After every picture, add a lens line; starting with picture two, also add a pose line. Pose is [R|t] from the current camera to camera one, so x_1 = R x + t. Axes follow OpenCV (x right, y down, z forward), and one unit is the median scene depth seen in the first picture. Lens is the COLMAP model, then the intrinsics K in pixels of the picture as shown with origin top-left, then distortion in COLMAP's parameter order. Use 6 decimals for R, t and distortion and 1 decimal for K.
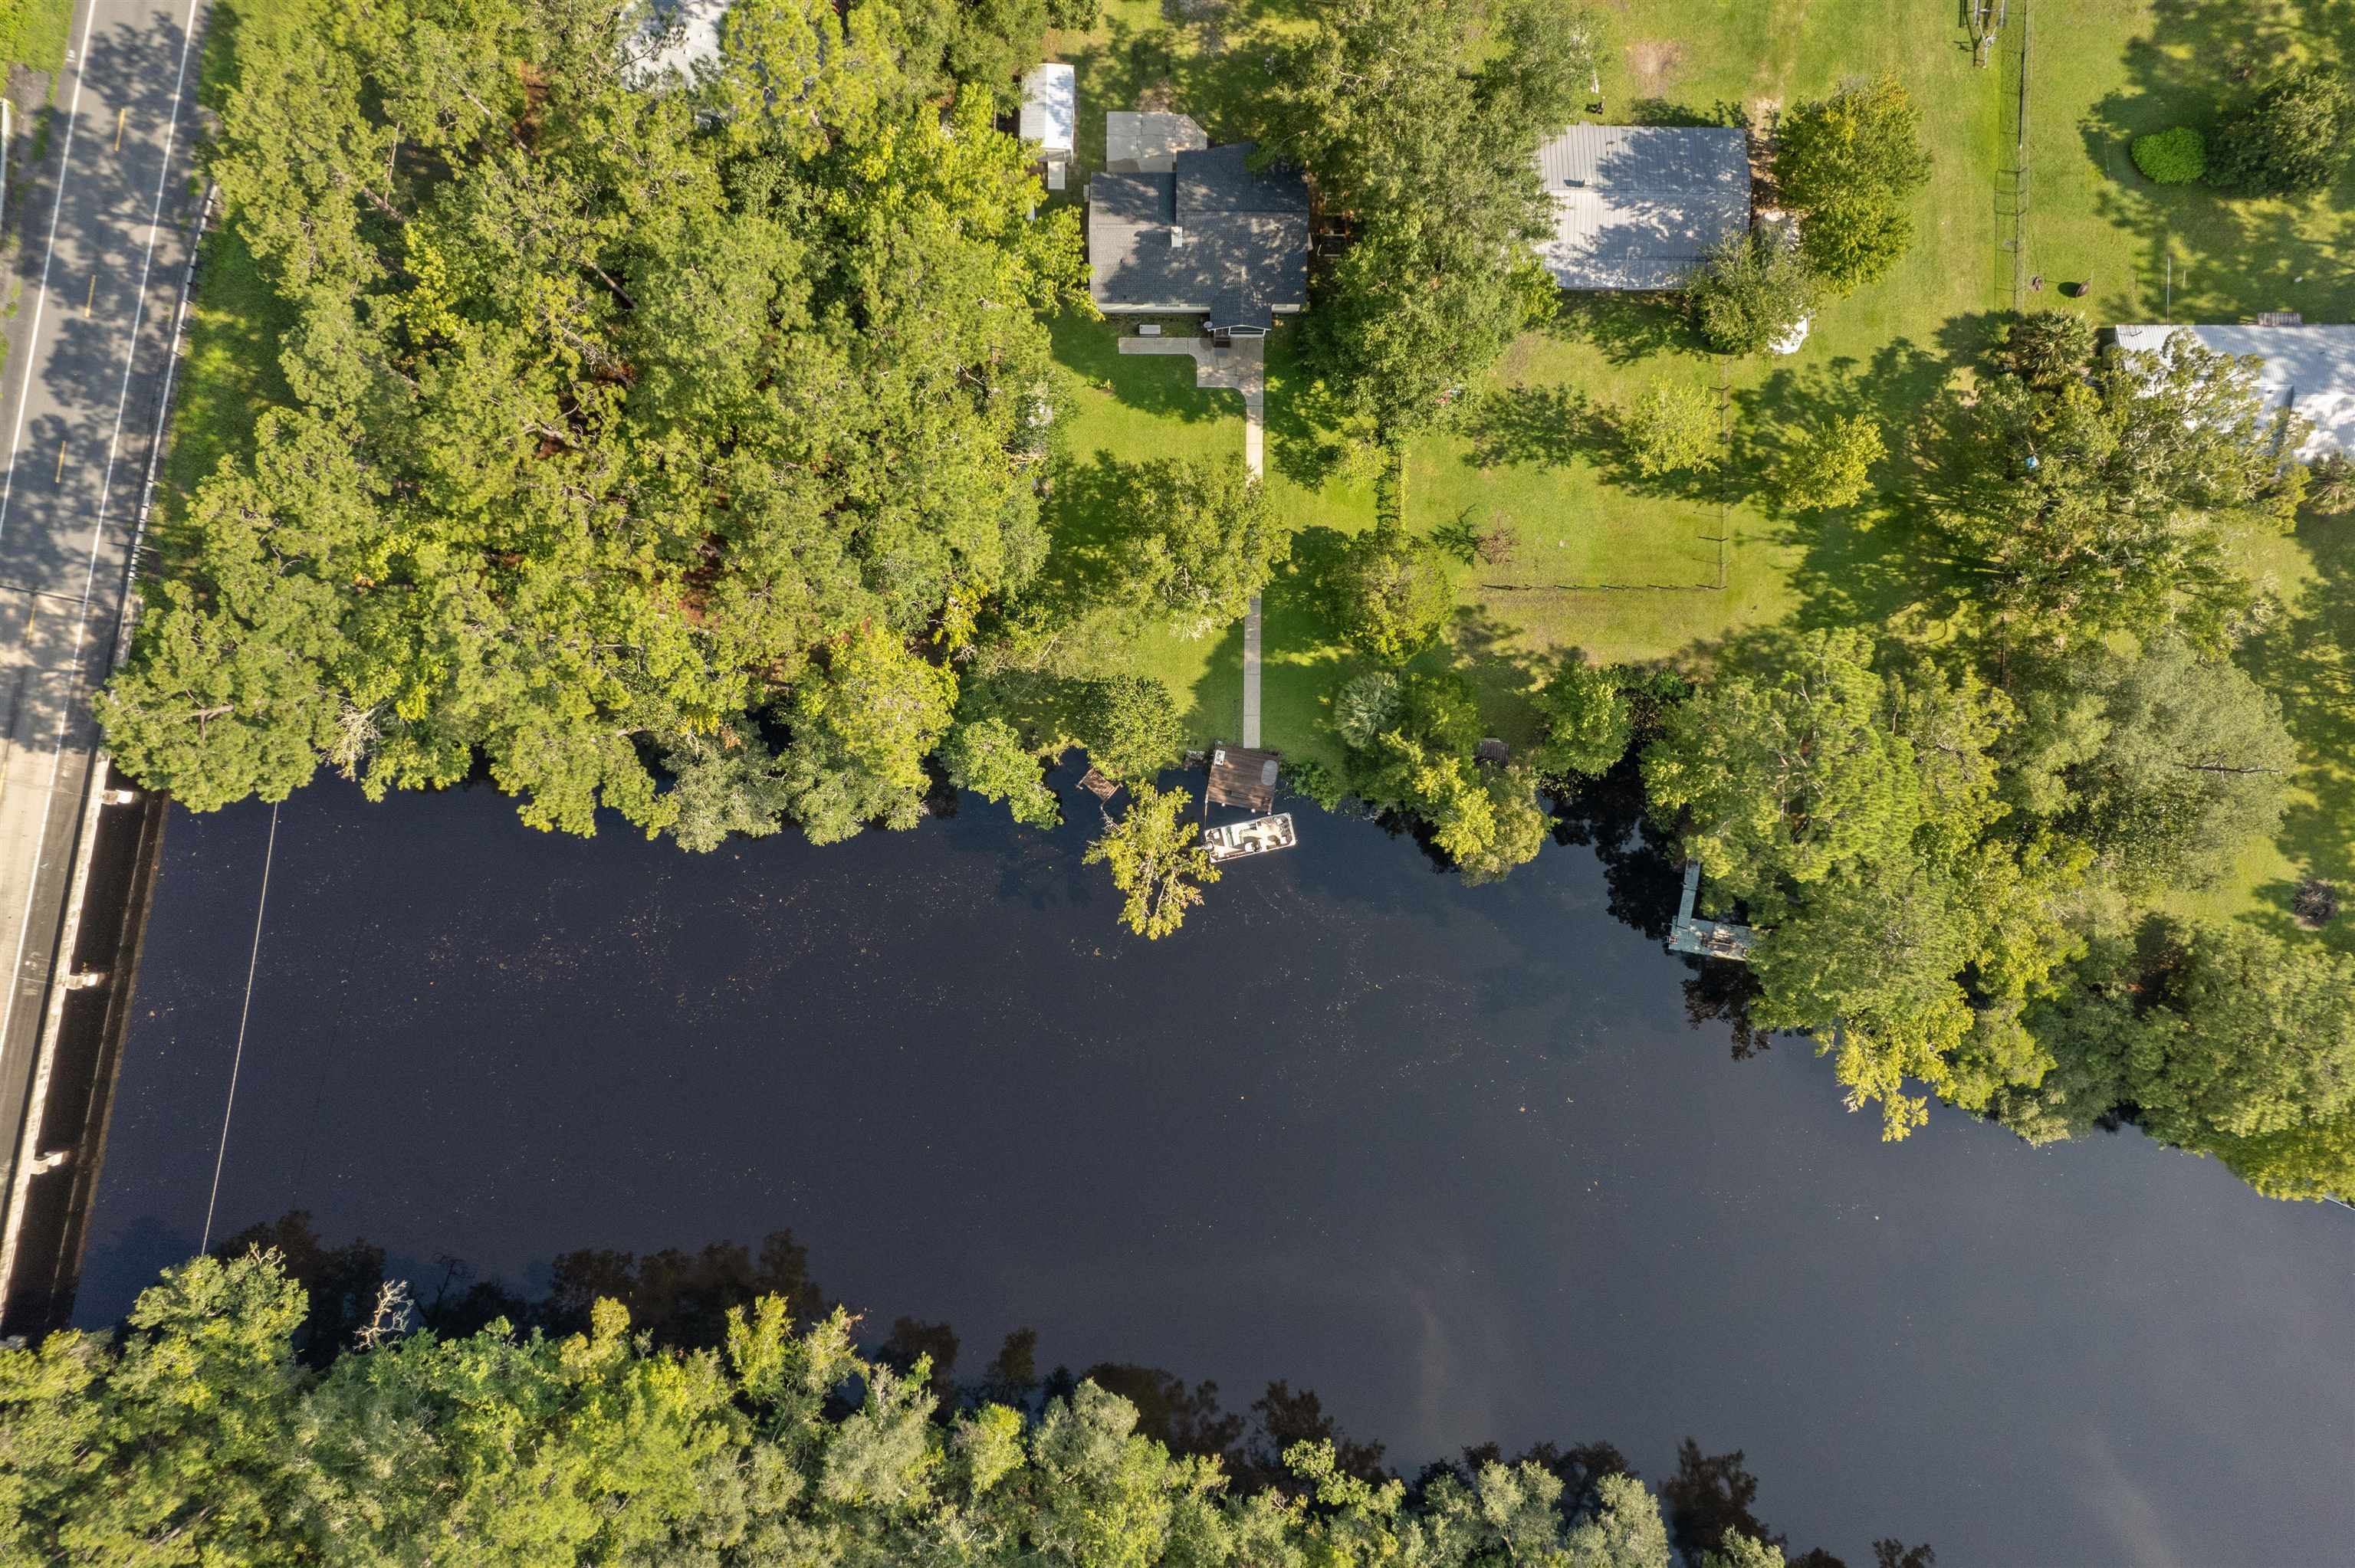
lens RADIAL K [[1512.3, 0, 1185.2], [0, 1512.3, 794.3], [0, 0, 1]] dist [-0.084523, 0.078312]
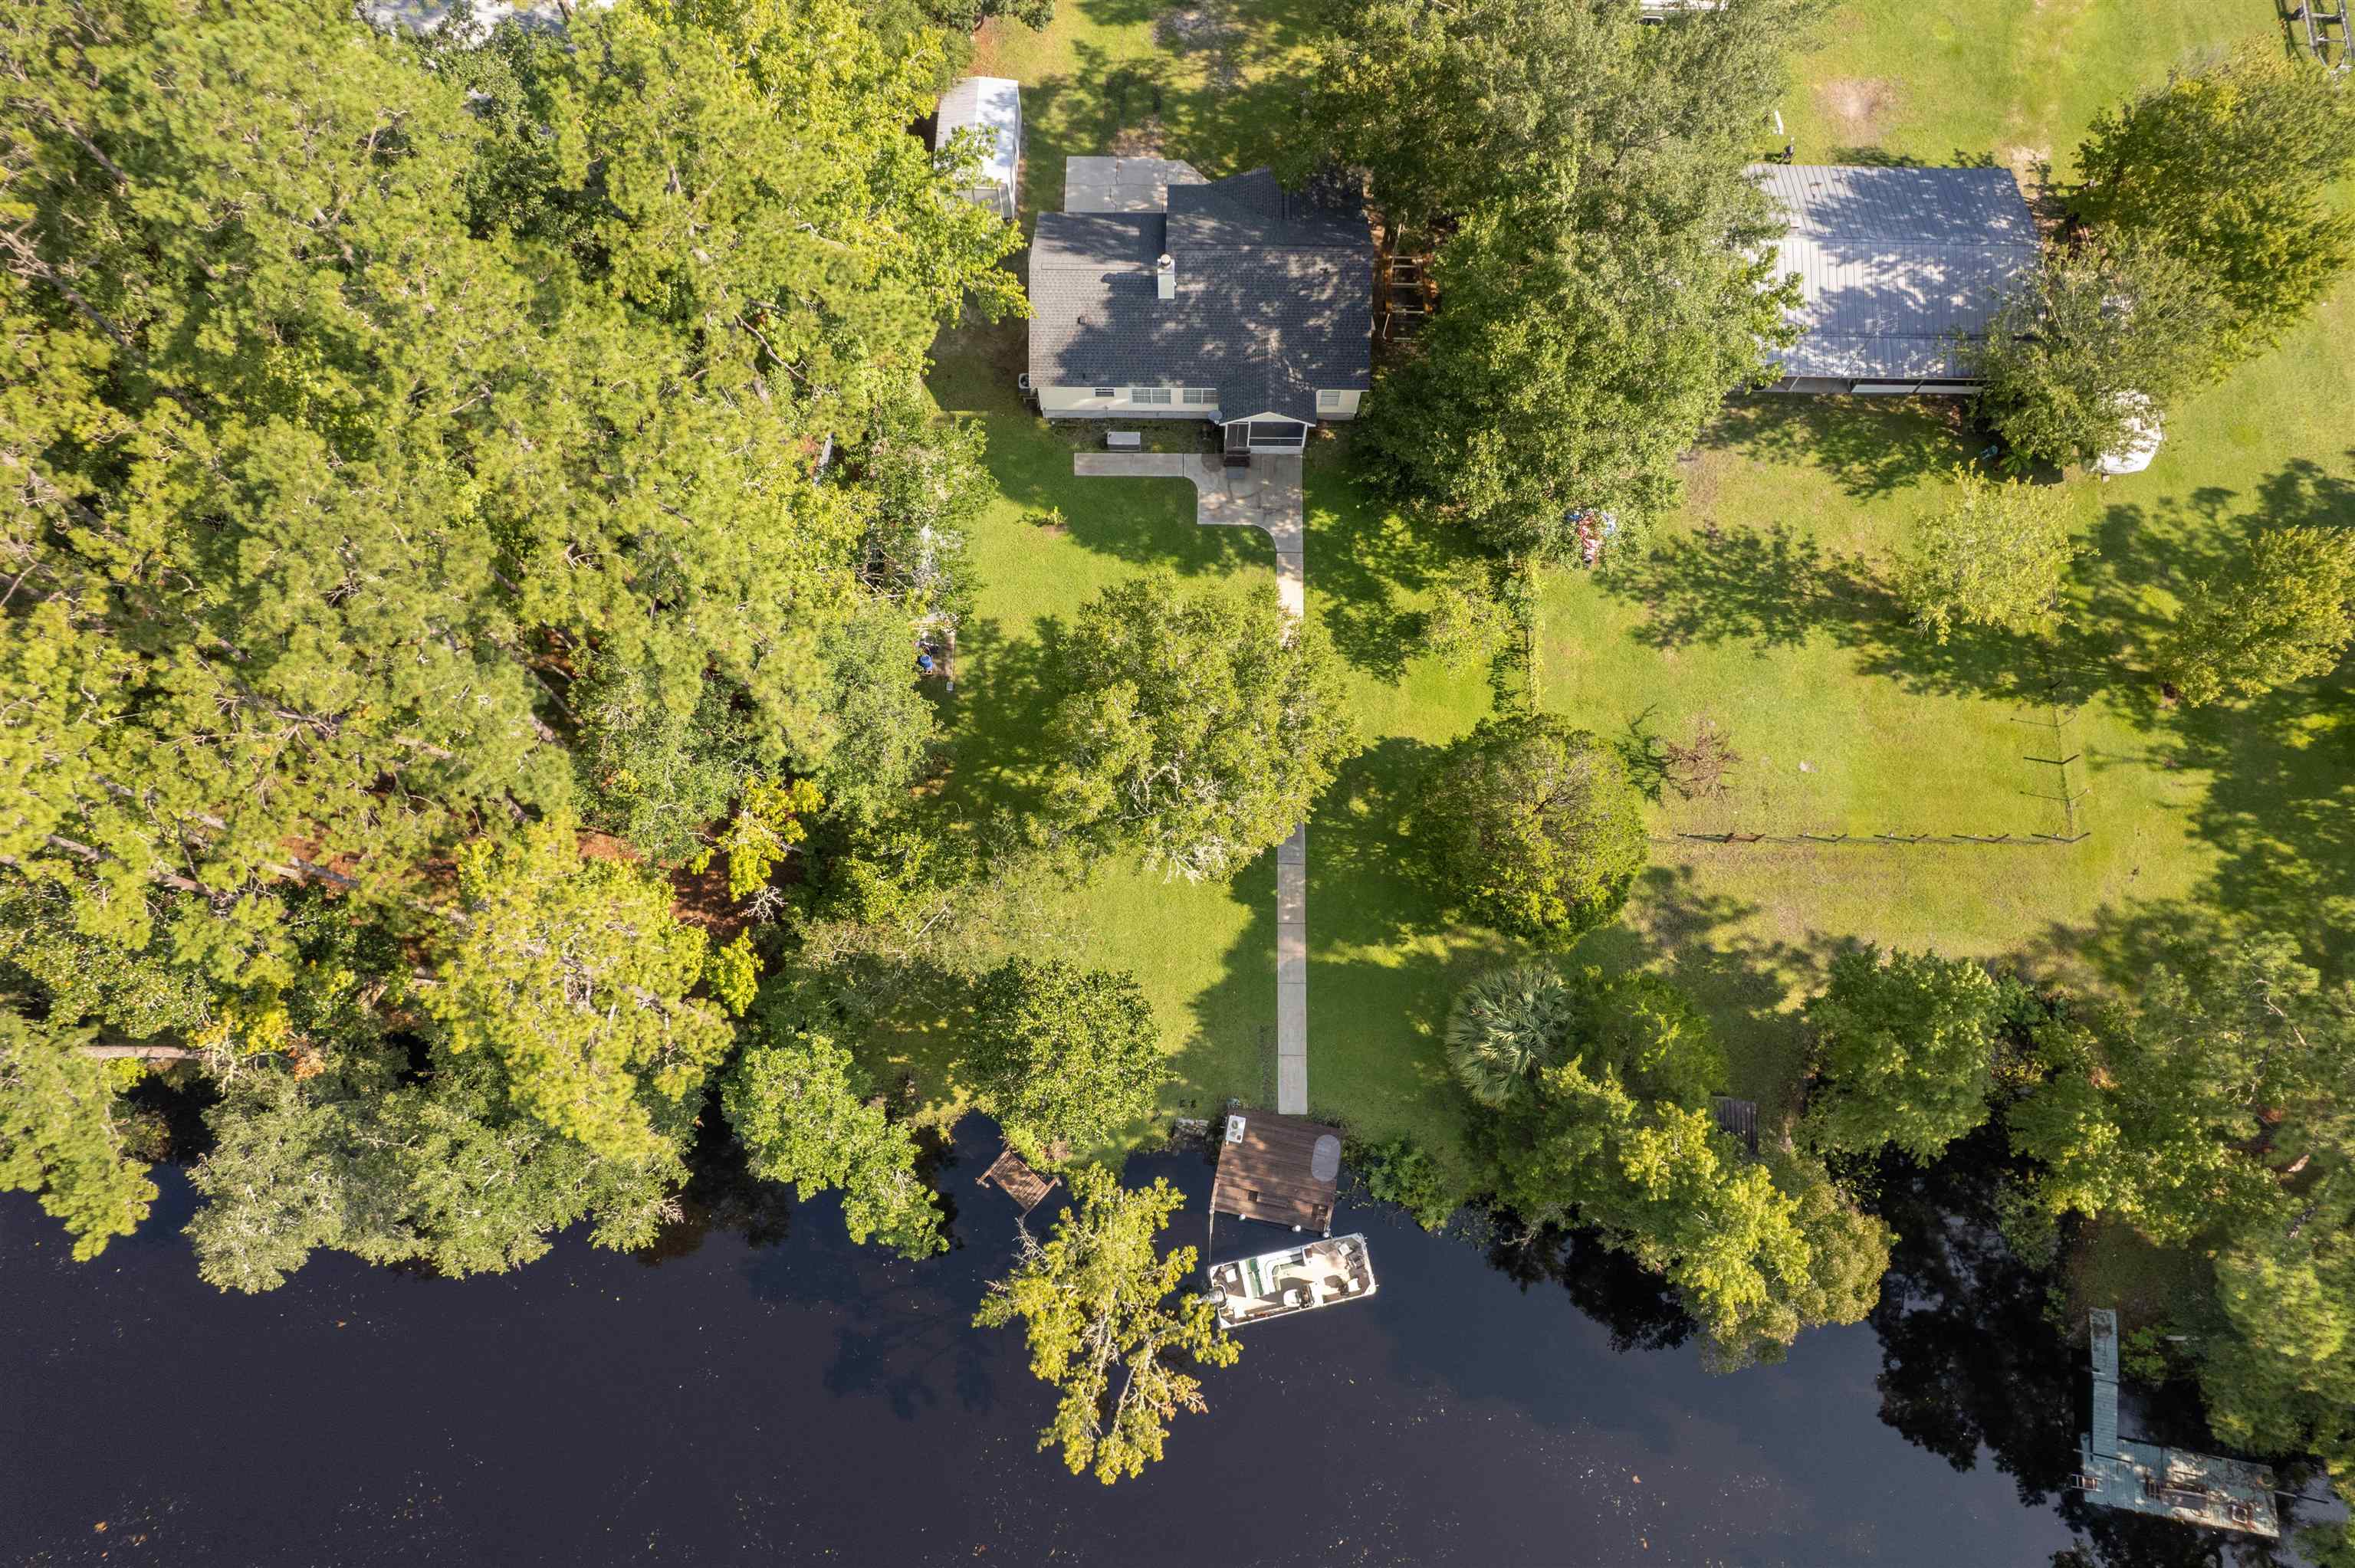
lens RADIAL K [[1503.3, 0, 1190.7], [0, 1503.3, 778.9], [0, 0, 1]] dist [-0.070699, 0.055608]
pose [[0.999968, 0.007282, -0.003167, 0.006864], [-0.007908, 0.949368, -0.314065, 0.026808], [0.000720, 0.314080, 0.949396, 0.443000]]
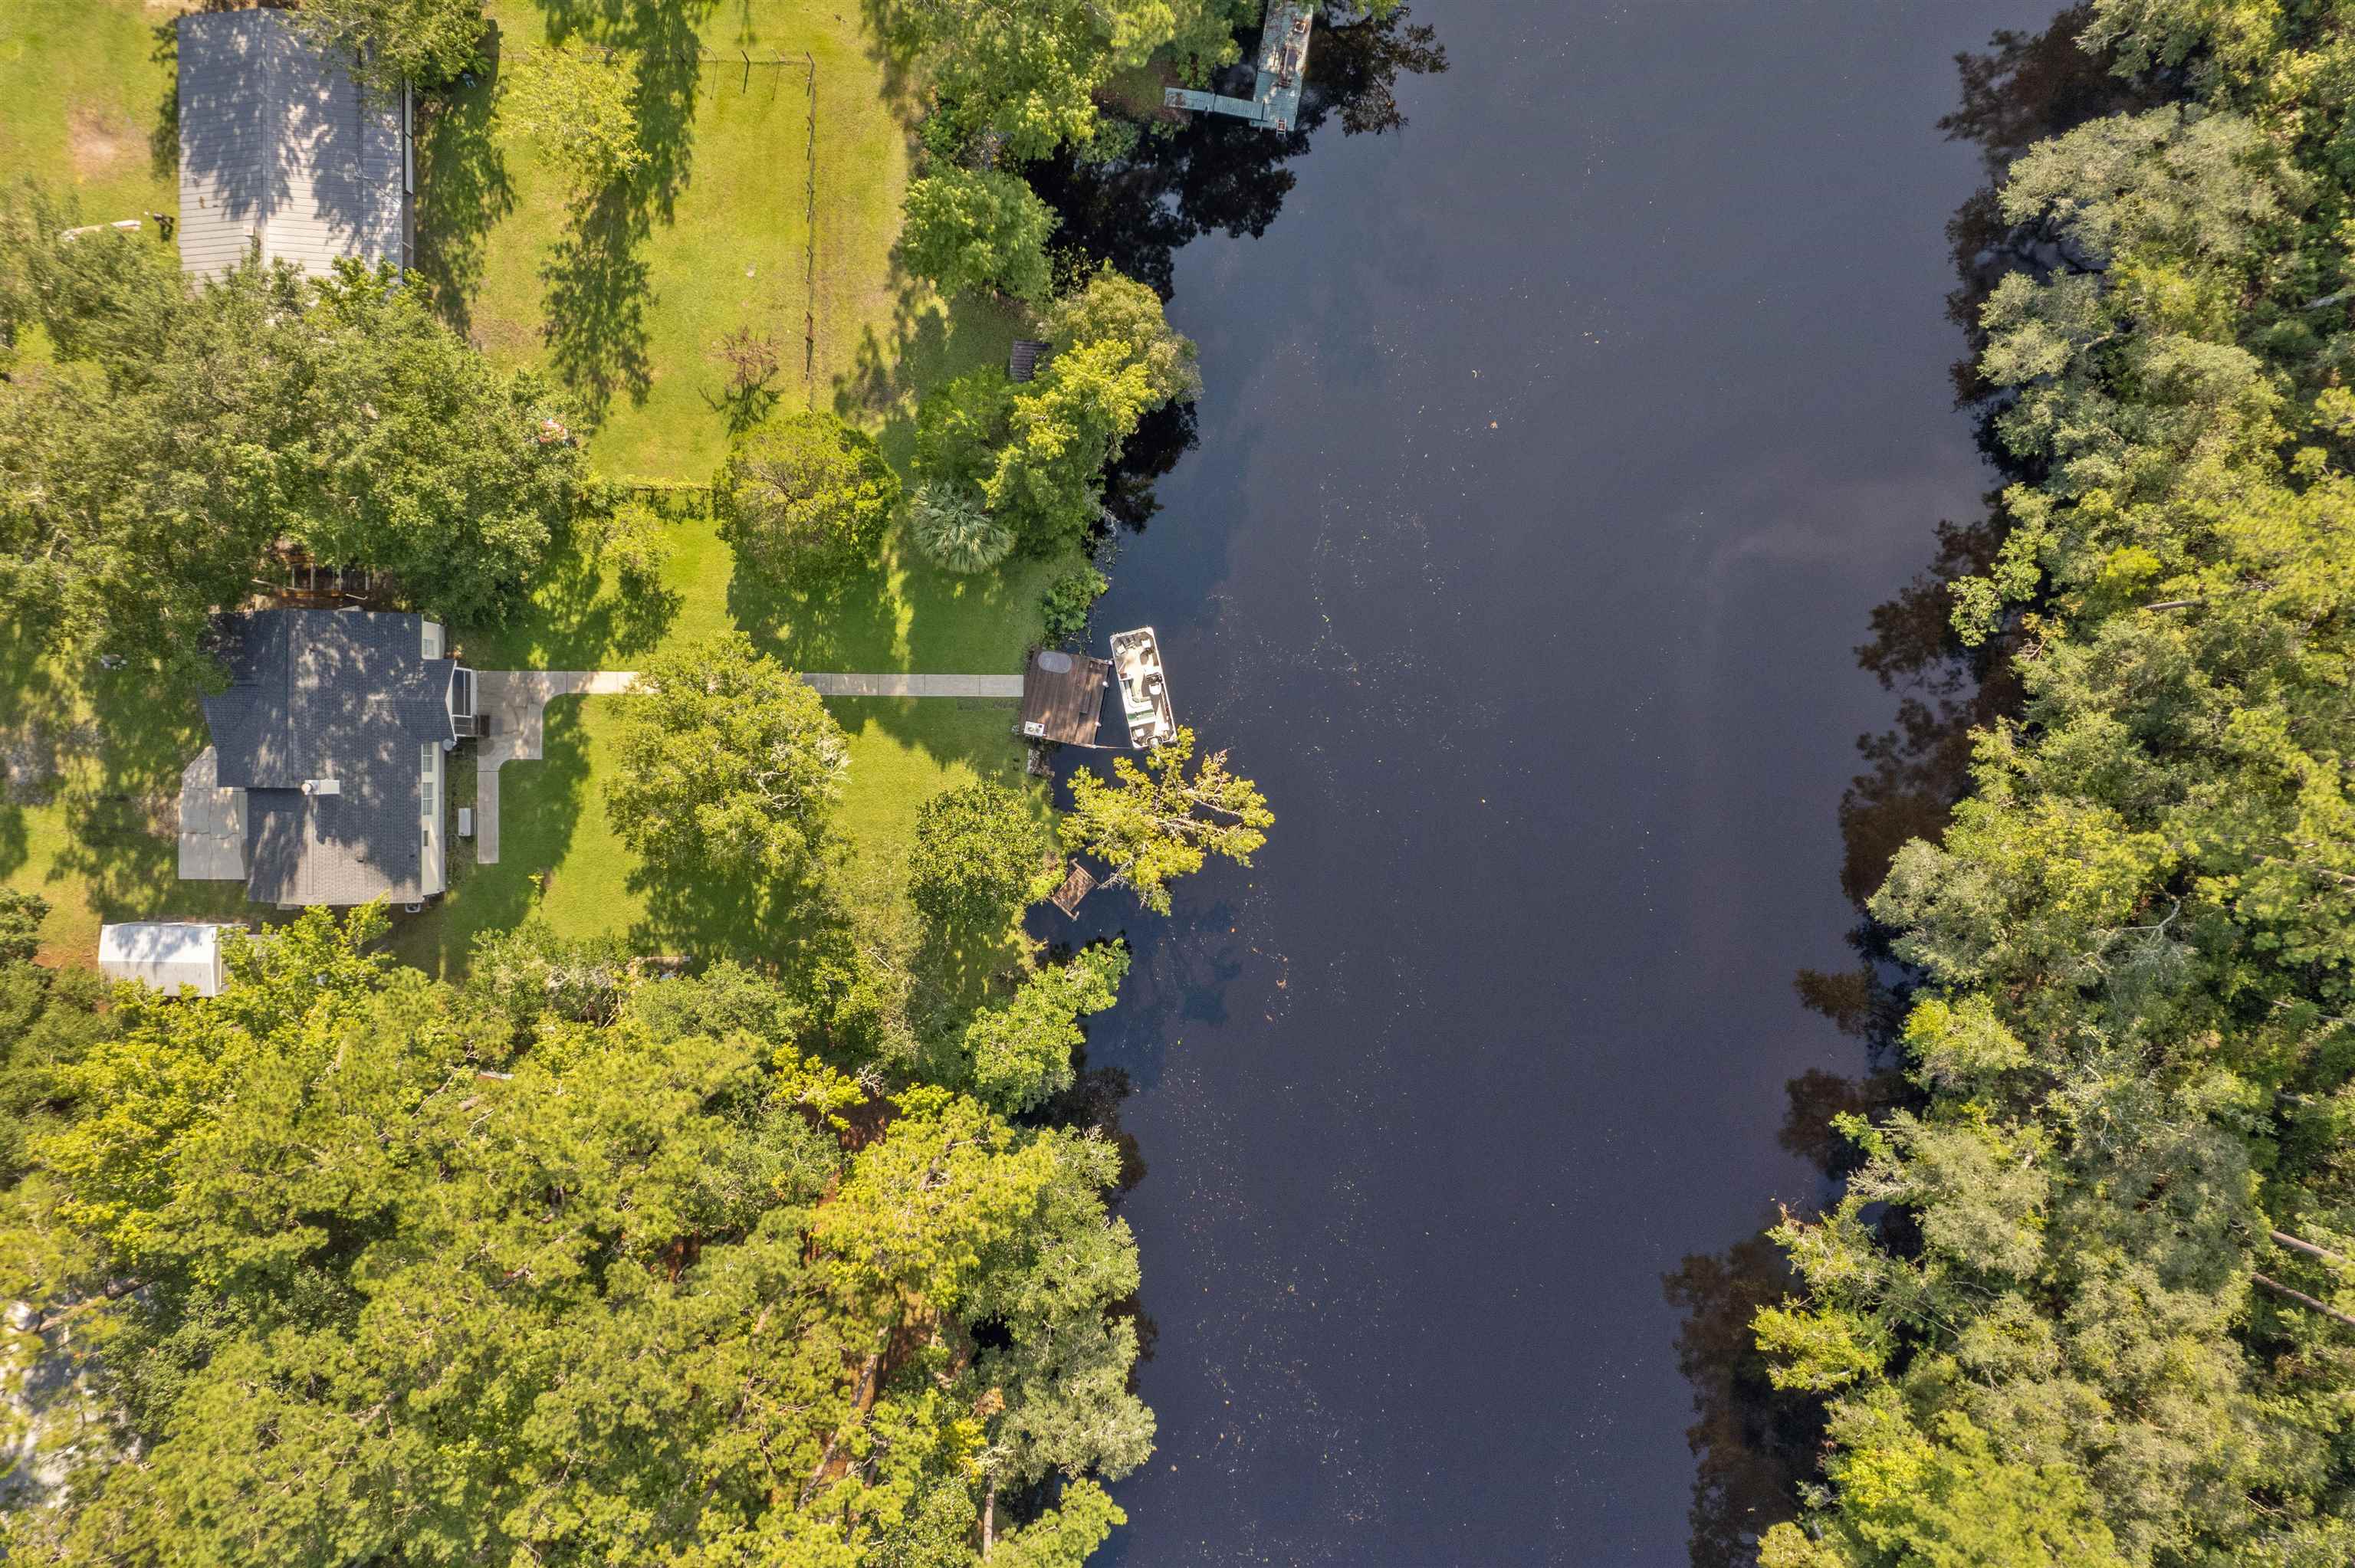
lens RADIAL K [[1503.3, 0, 1190.7], [0, 1503.3, 778.9], [0, 0, 1]] dist [-0.070699, 0.055608]
pose [[0.001077, -0.999980, -0.006183, 0.002974], [0.999943, 0.001143, -0.010602, 0.061811], [0.010609, -0.006171, 0.999925, 0.261971]]
